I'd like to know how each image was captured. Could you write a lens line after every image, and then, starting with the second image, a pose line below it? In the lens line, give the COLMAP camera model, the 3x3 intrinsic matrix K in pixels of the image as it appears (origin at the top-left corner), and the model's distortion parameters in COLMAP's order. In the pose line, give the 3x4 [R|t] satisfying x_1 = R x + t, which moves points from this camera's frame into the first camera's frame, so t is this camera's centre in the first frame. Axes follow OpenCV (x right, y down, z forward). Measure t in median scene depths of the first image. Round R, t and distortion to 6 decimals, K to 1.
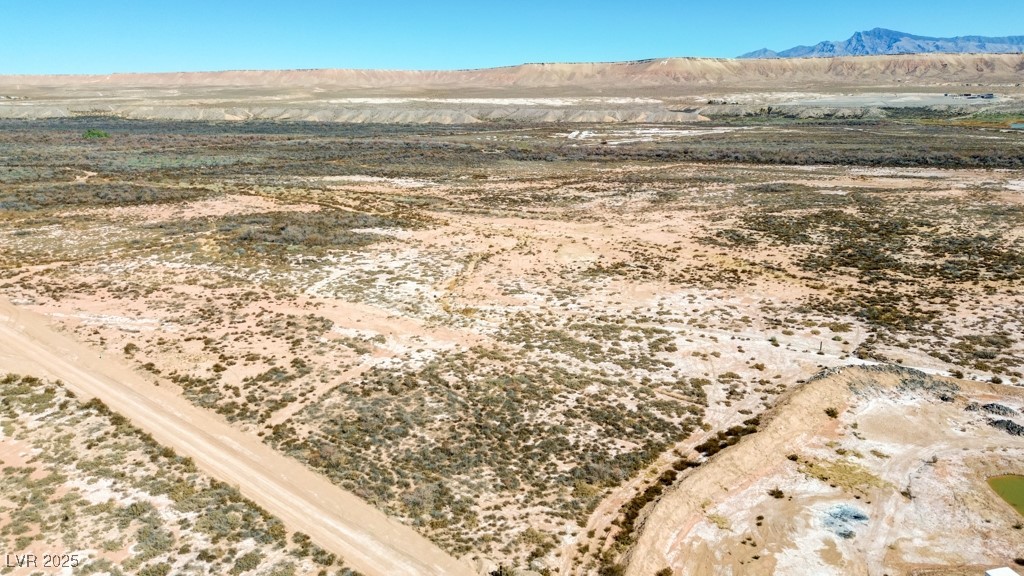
lens RADIAL K [[721.5, 0, 516.2], [0, 721.5, 288.2], [0, 0, 1]] dist [0.084487, -0.075827]
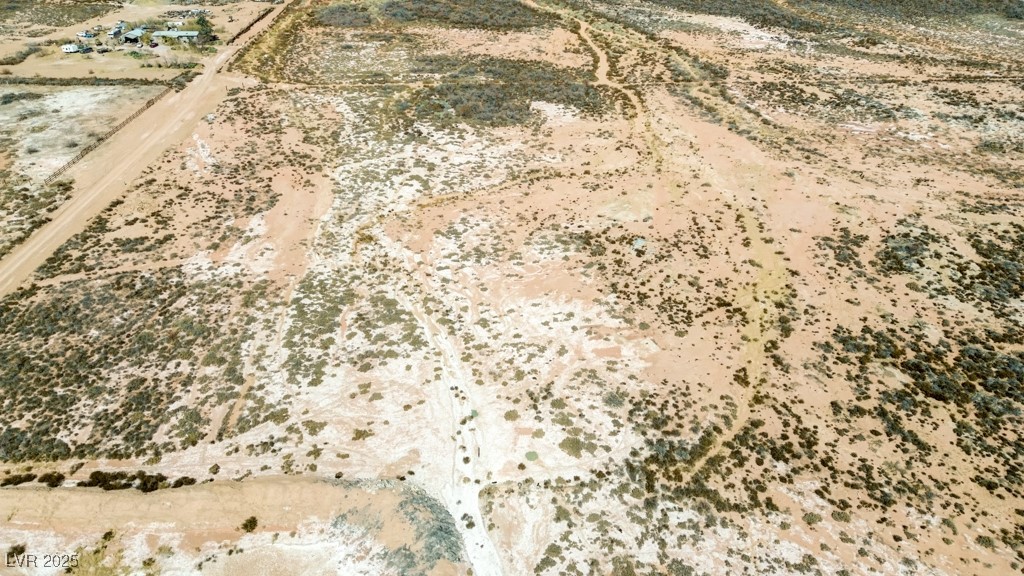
lens RADIAL K [[721.5, 0, 515.8], [0, 721.5, 288.2], [0, 0, 1]] dist [0.084487, -0.075827]
pose [[0.683066, 0.384209, -0.621131, 0.863736], [-0.200410, 0.916406, 0.346461, -0.351479], [0.702322, -0.112175, 0.702965, 0.533349]]
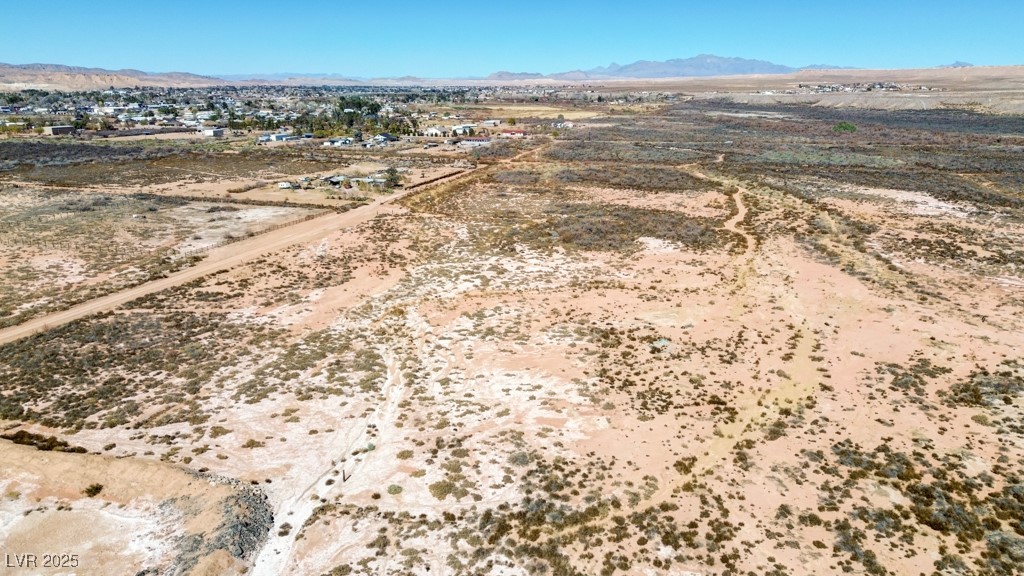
lens RADIAL K [[721.5, 0, 515.0], [0, 721.5, 288.8], [0, 0, 1]] dist [0.084487, -0.075827]
pose [[0.410098, 0.253474, -0.876111, 1.073512], [-0.242030, 0.956409, 0.163414, -0.250695], [0.879341, 0.145030, 0.453569, 0.822644]]
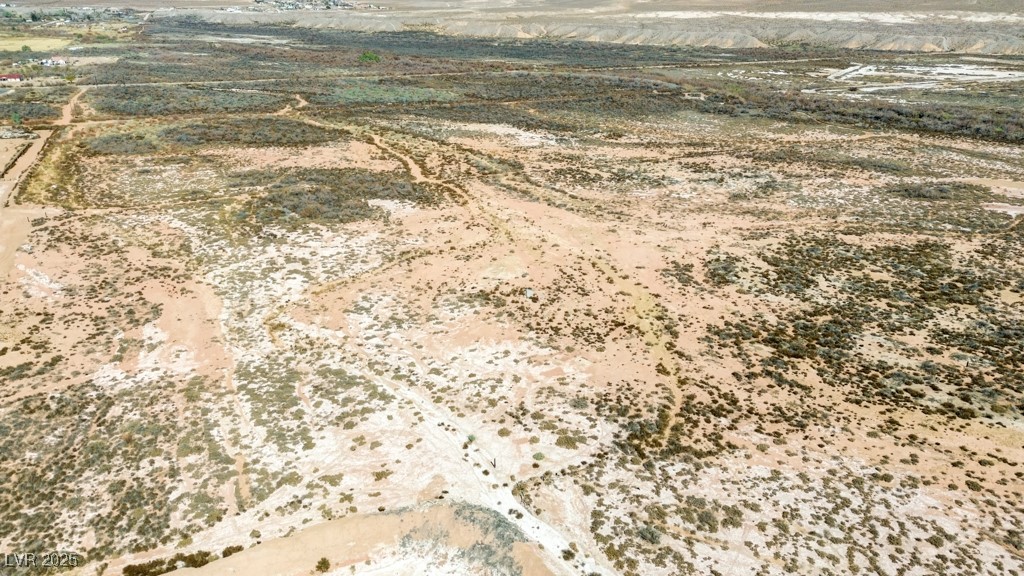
lens RADIAL K [[721.5, 0, 515.8], [0, 721.5, 288.5], [0, 0, 1]] dist [0.084487, -0.075827]
pose [[0.900181, 0.169722, -0.401085, 0.760823], [-0.121425, 0.982229, 0.143115, -0.249829], [0.418247, -0.080128, 0.904792, 0.271842]]
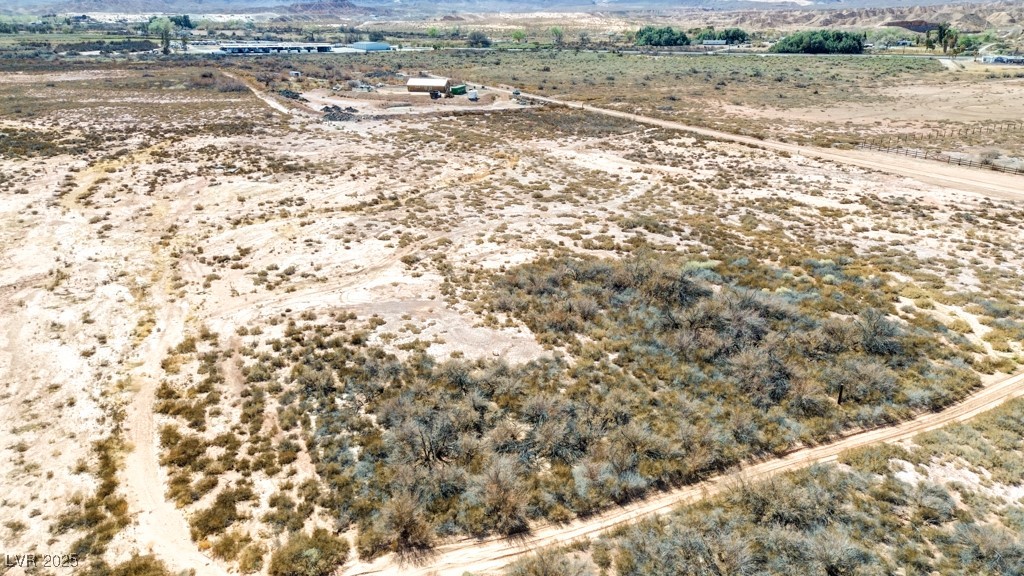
lens RADIAL K [[721.5, 0, 515.1], [0, 721.5, 291.4], [0, 0, 1]] dist [0.084487, -0.075827]
pose [[-0.921928, -0.131897, 0.364214, -0.611066], [0.106147, 0.818233, 0.565003, -0.493361], [-0.372534, 0.559552, -0.740351, 2.300116]]
